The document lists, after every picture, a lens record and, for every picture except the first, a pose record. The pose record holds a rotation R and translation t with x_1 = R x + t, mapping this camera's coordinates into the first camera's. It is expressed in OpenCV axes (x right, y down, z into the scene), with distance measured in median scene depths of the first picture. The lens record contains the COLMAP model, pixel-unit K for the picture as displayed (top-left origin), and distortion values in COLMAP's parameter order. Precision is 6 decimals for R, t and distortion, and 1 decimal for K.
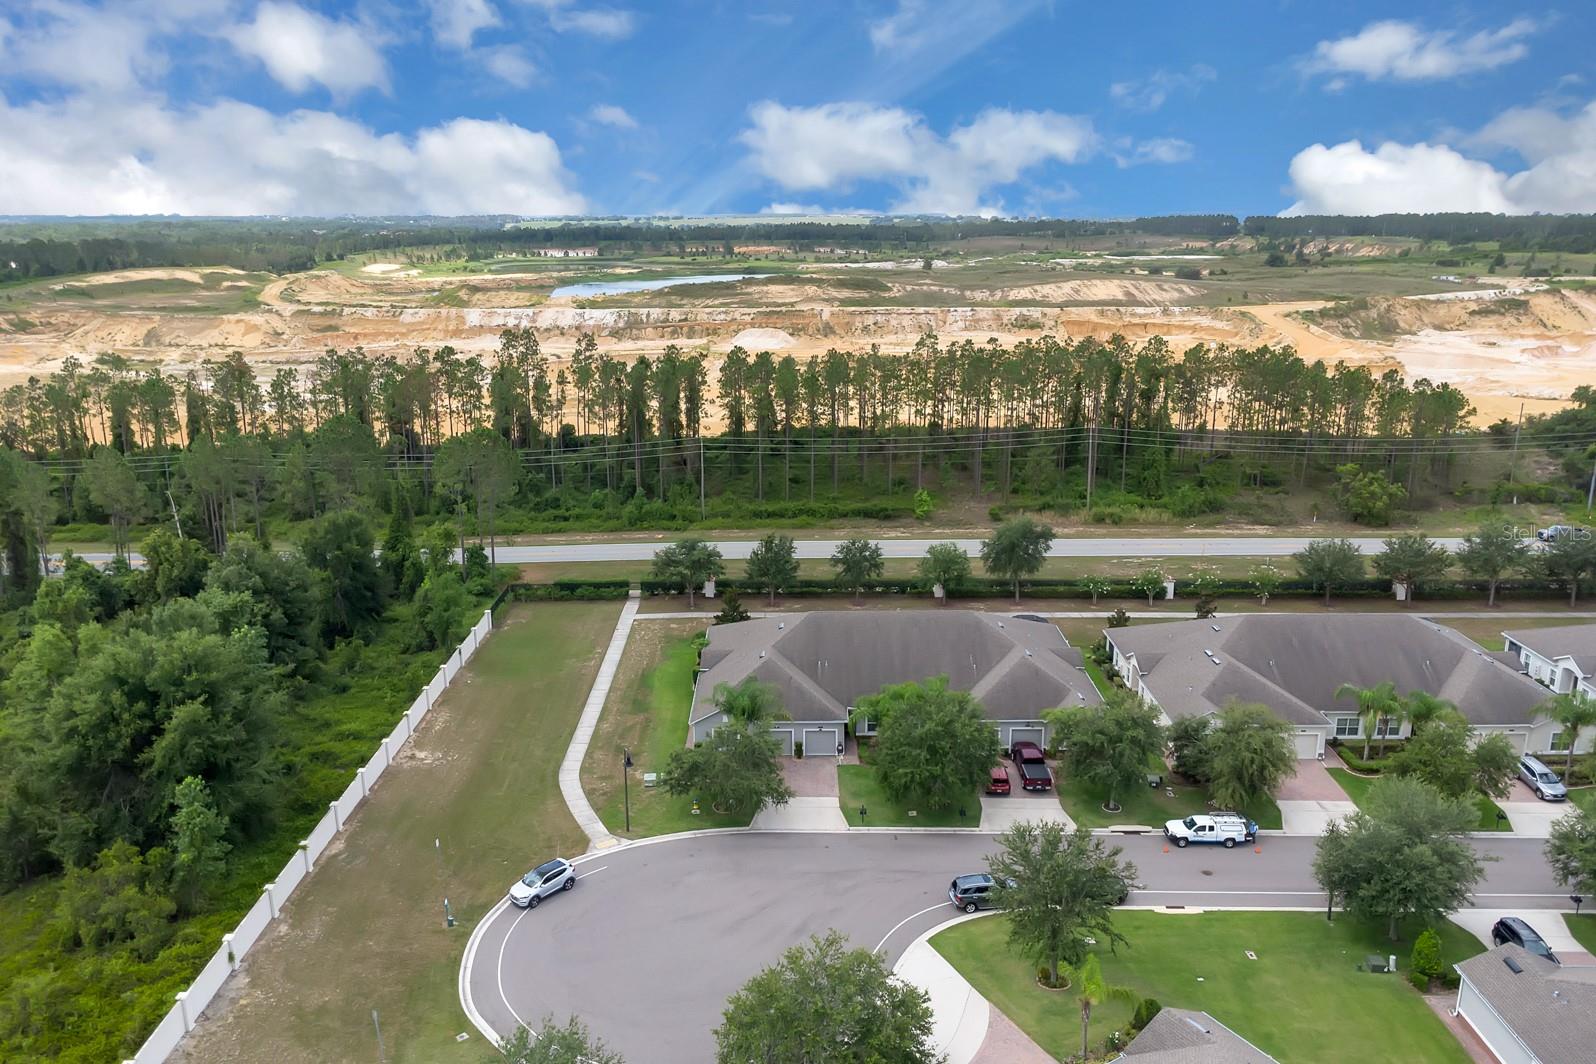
lens RADIAL K [[1190.0, 0, 798.0], [0, 1190.0, 532.0], [0, 0, 1]] dist [0.007482, 0.002450]
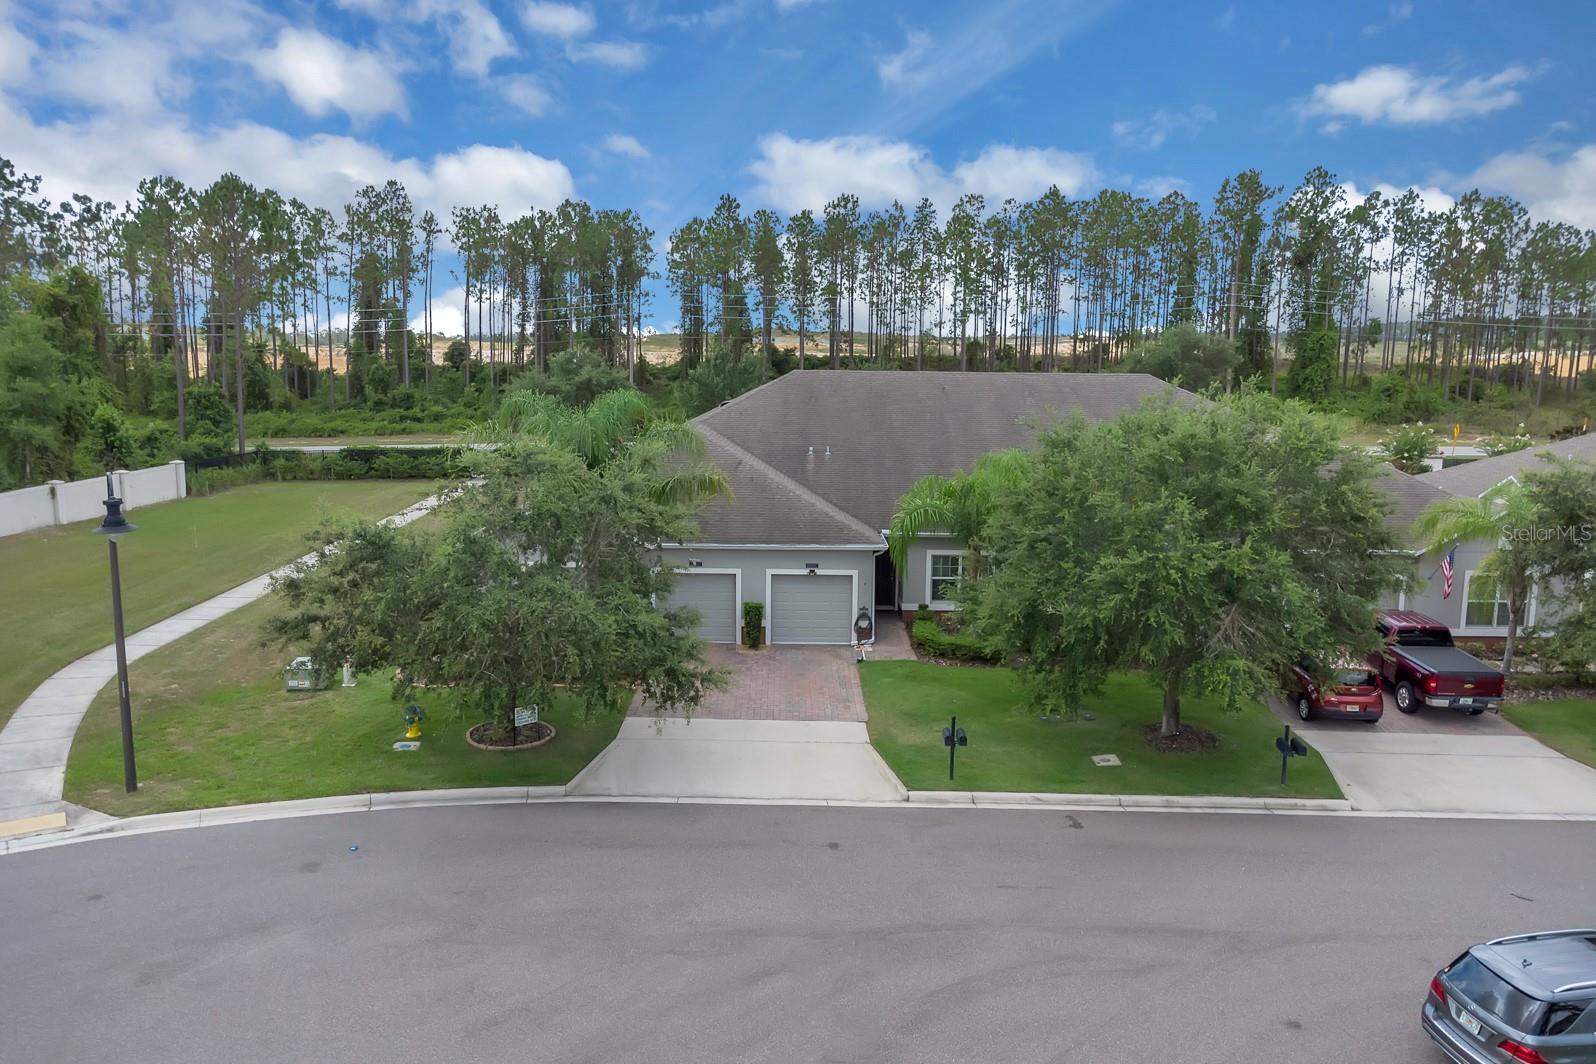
lens RADIAL K [[1156.7, 0, 798.0], [0, 1156.7, 532.0], [0, 0, 1]] dist [0.012056, -0.003099]
pose [[0.999902, 0.012449, 0.006383, 0.012017], [-0.011654, 0.993601, -0.112344, 0.194635], [-0.007741, 0.112258, 0.993649, 0.636376]]
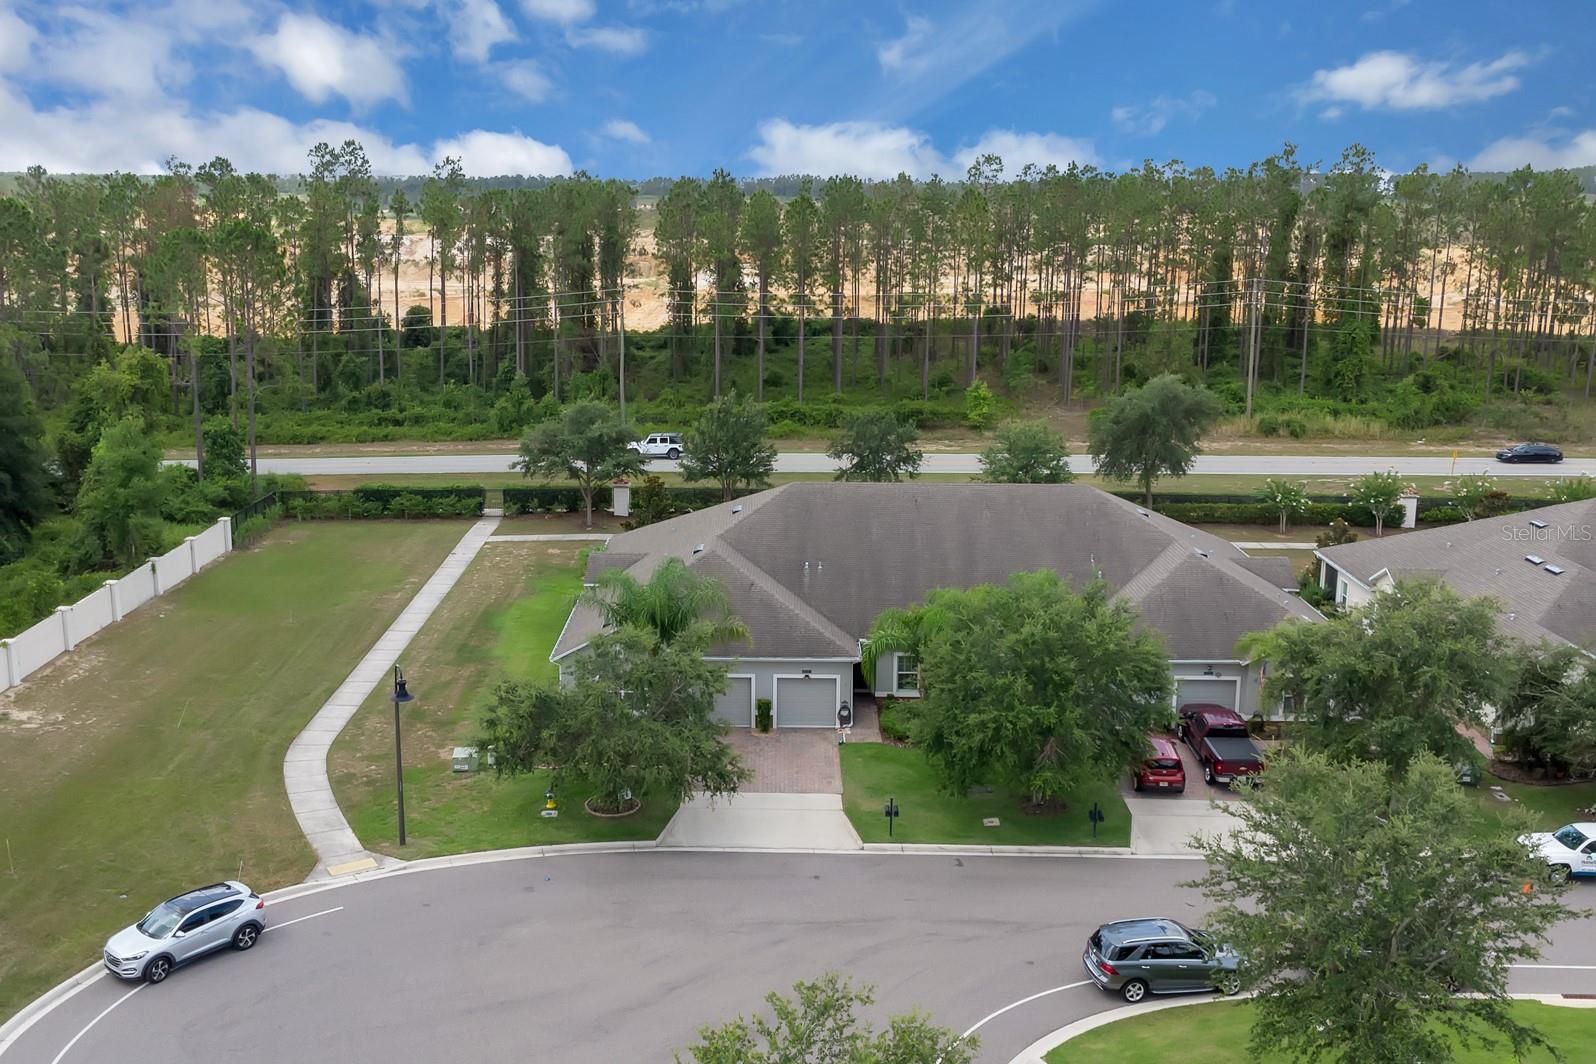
lens RADIAL K [[1578.3, 0, 798.0], [0, 1578.3, 532.0], [0, 0, 1]] dist [0.003338, 0.026511]
pose [[0.999917, 0.010836, 0.006995, 0.009654], [-0.010482, 0.998754, -0.048800, 0.137297], [-0.007515, 0.048723, 0.998784, 0.316054]]
